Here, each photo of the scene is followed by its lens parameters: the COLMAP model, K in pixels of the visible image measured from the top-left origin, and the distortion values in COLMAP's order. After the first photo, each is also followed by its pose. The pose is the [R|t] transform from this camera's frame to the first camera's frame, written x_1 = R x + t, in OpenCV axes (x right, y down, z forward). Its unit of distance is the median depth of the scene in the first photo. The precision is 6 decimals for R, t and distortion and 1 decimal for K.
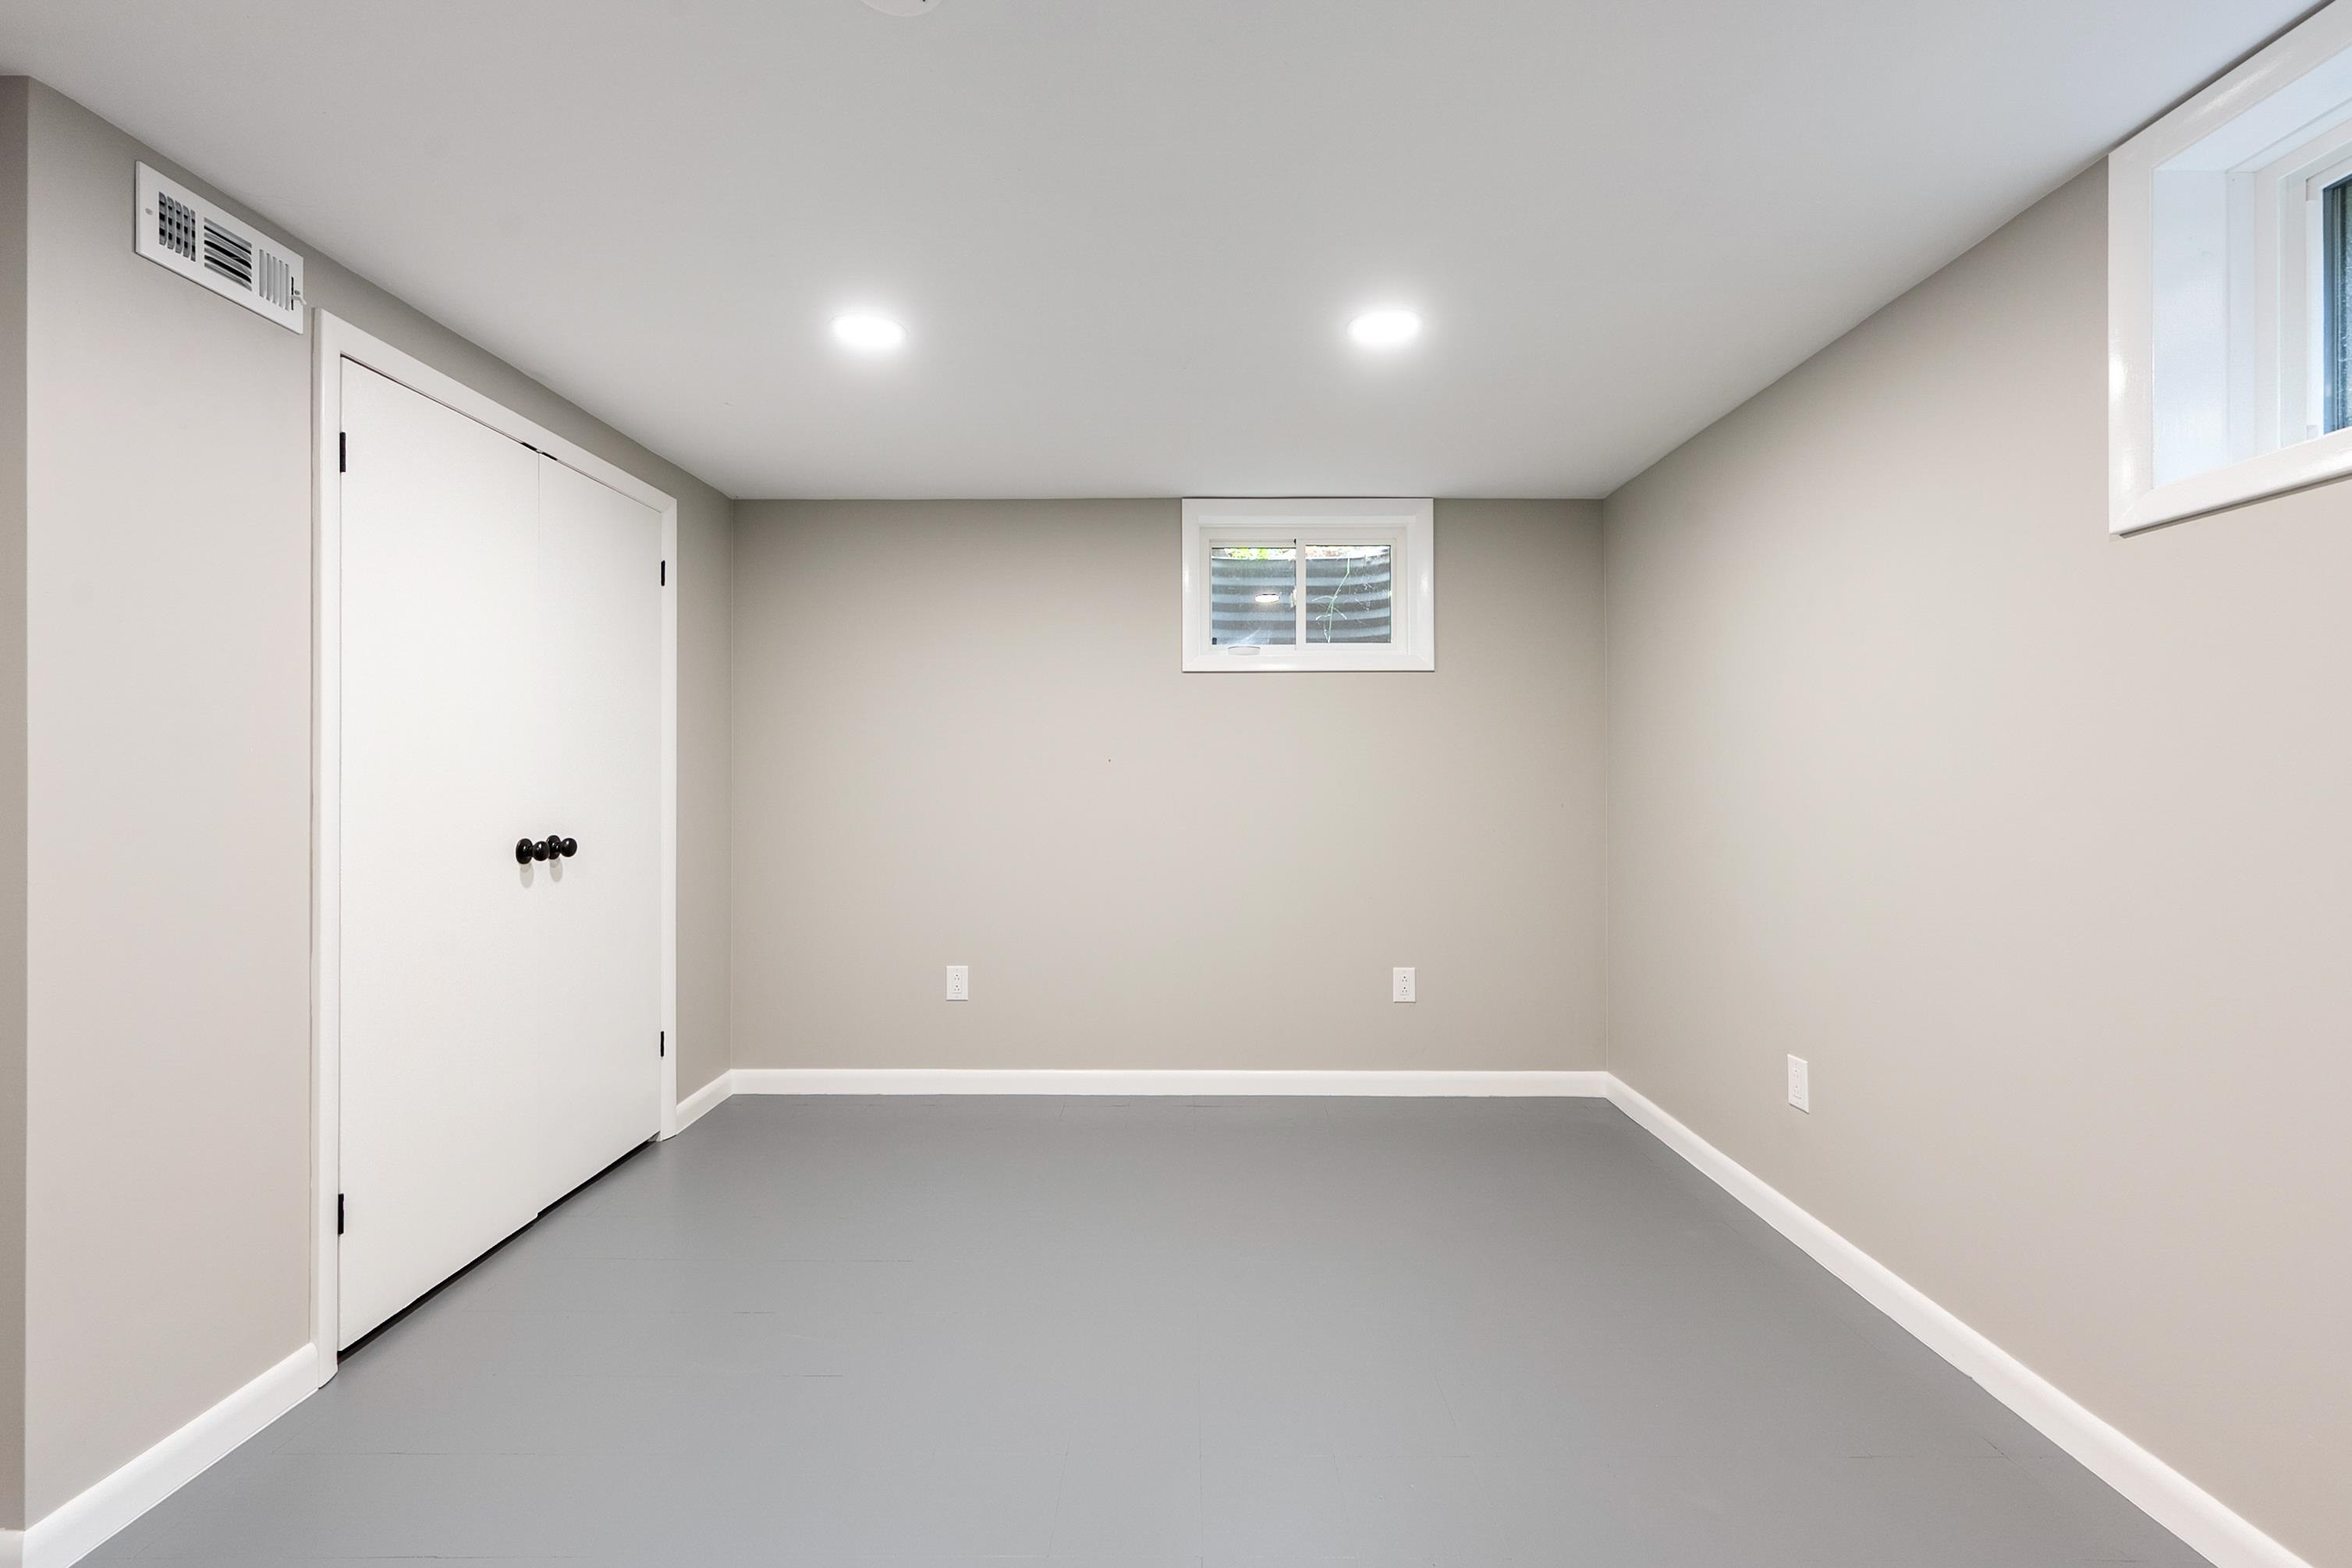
lens RADIAL K [[1017.3, 0, 1182.2], [0, 1017.3, 784.4], [0, 0, 1]] dist [-0.000056, -0.000165]
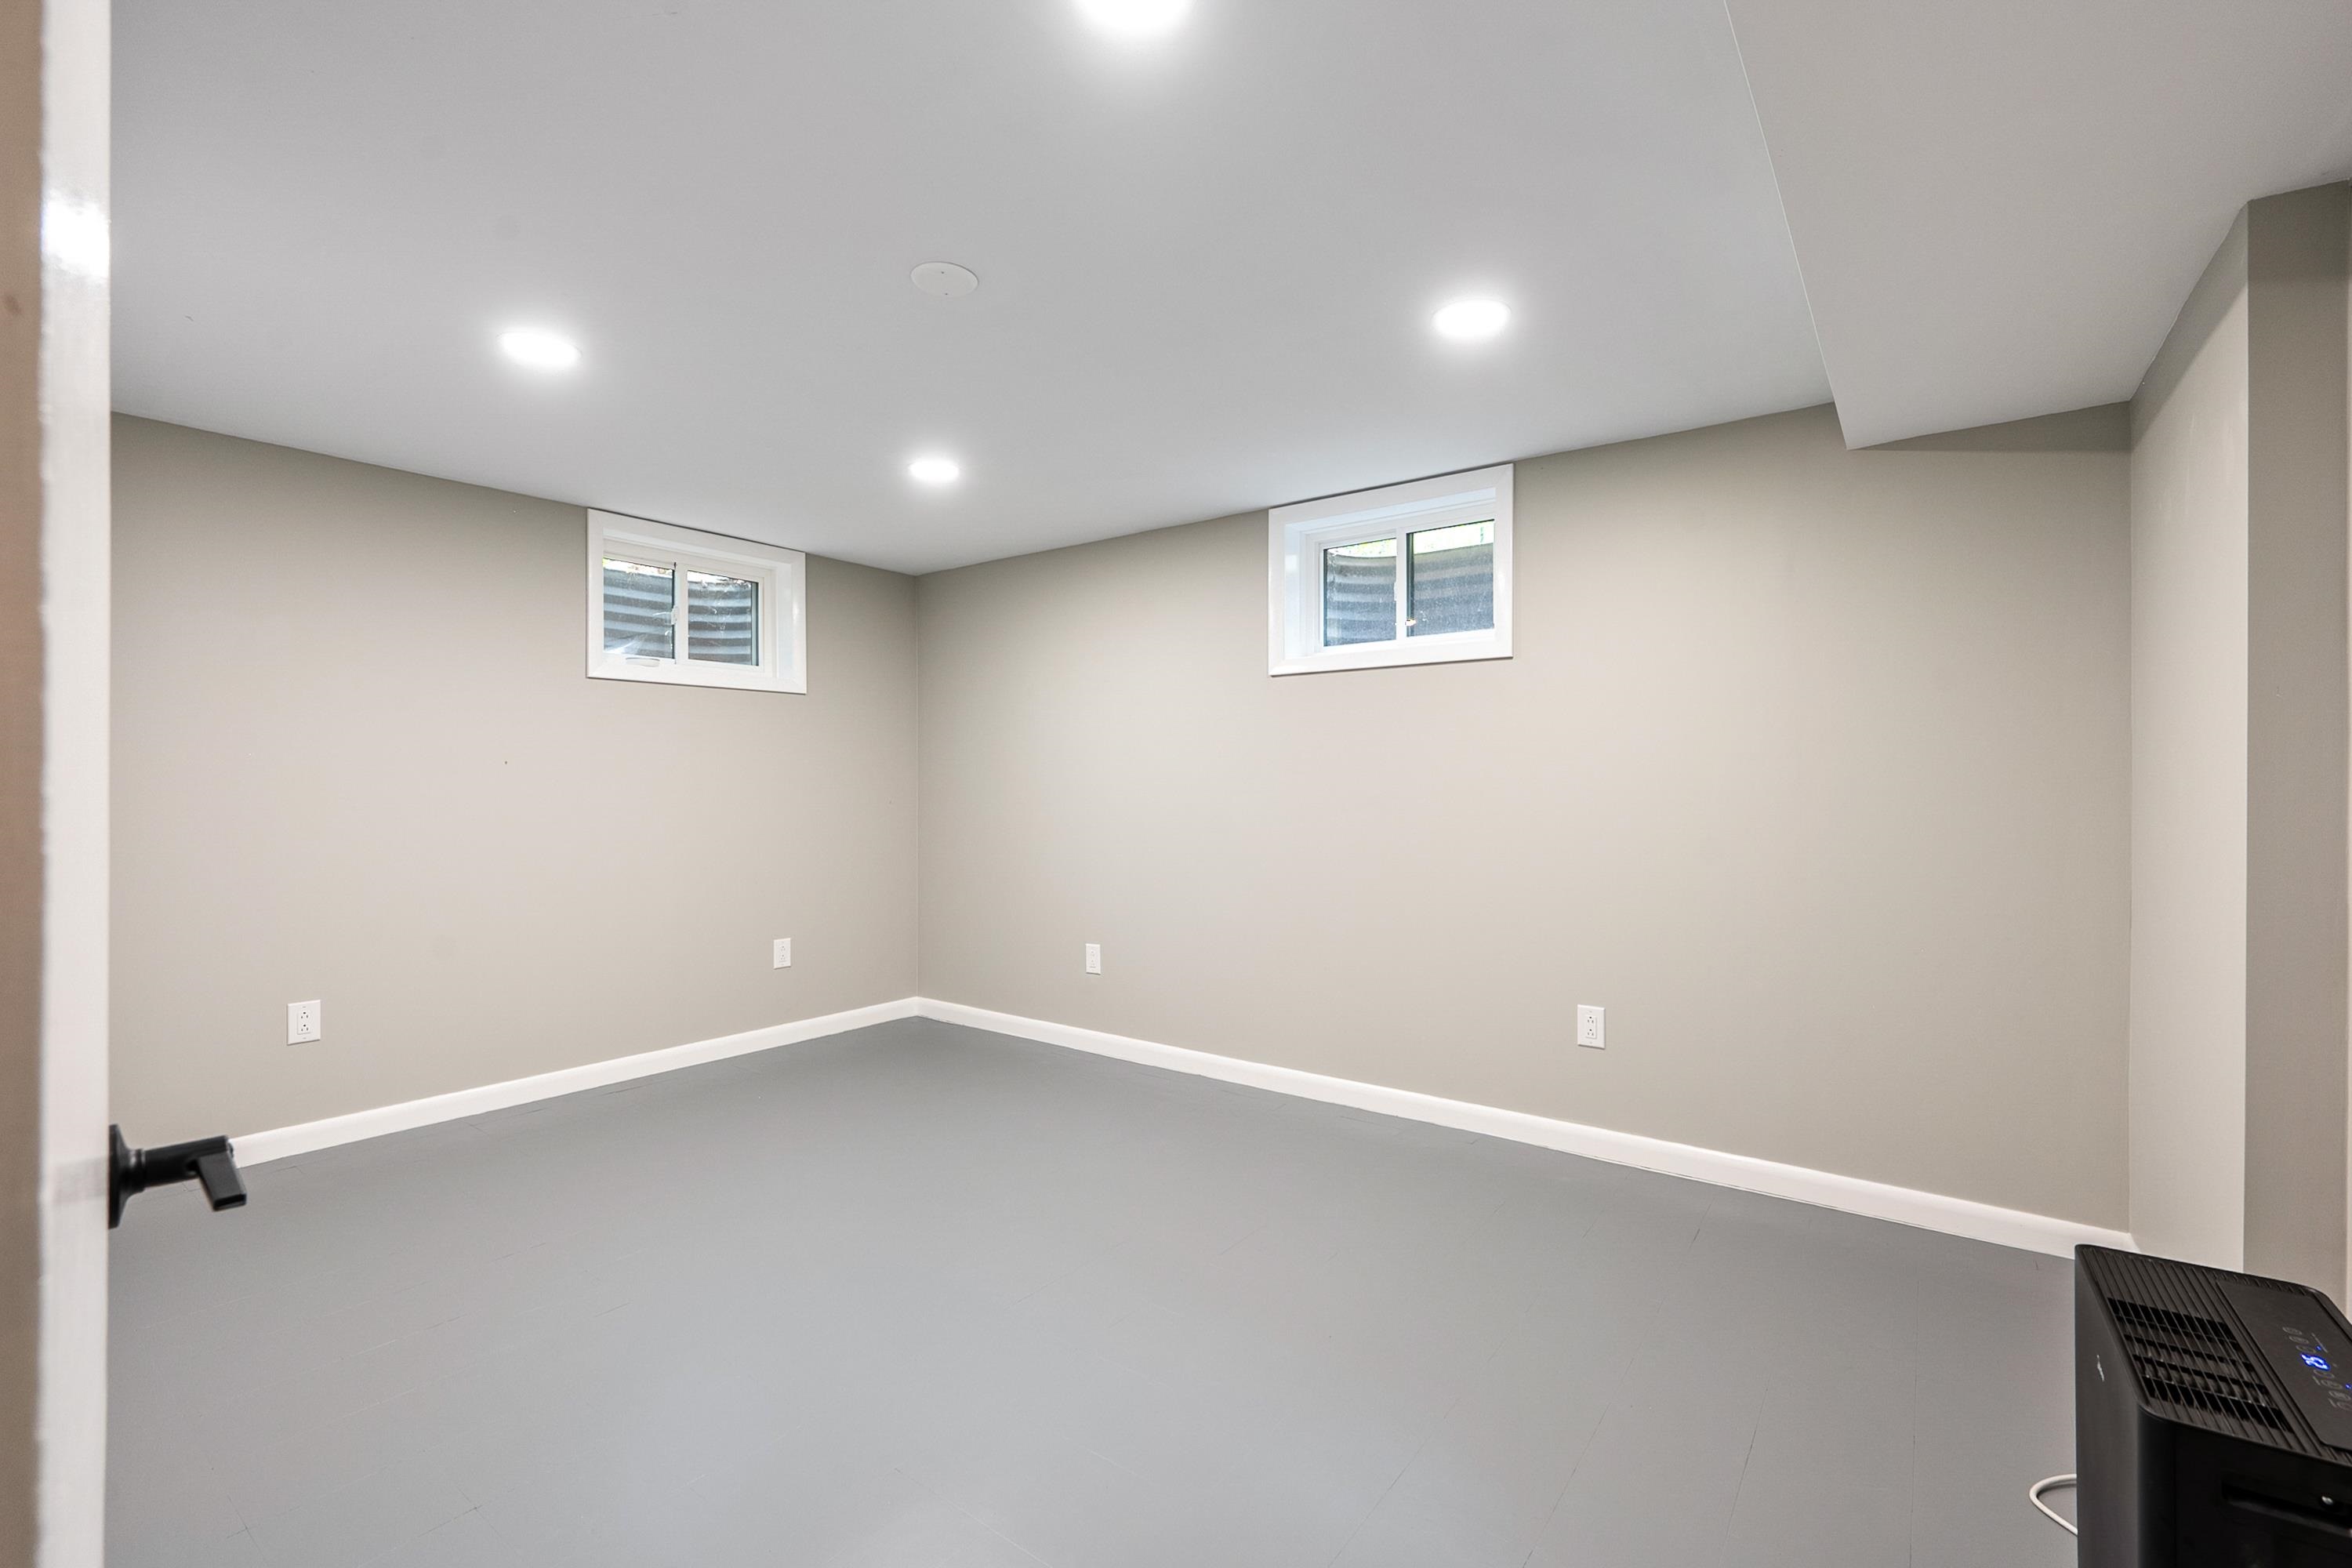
lens RADIAL K [[1017.3, 0, 1174.4], [0, 1017.3, 784.4], [0, 0, 1]] dist [-0.000056, -0.000165]
pose [[0.590461, 0.001003, 0.807065, -0.475181], [0.006740, 0.999958, -0.006174, 0.008805], [-0.807038, 0.009085, 0.590430, -0.082405]]
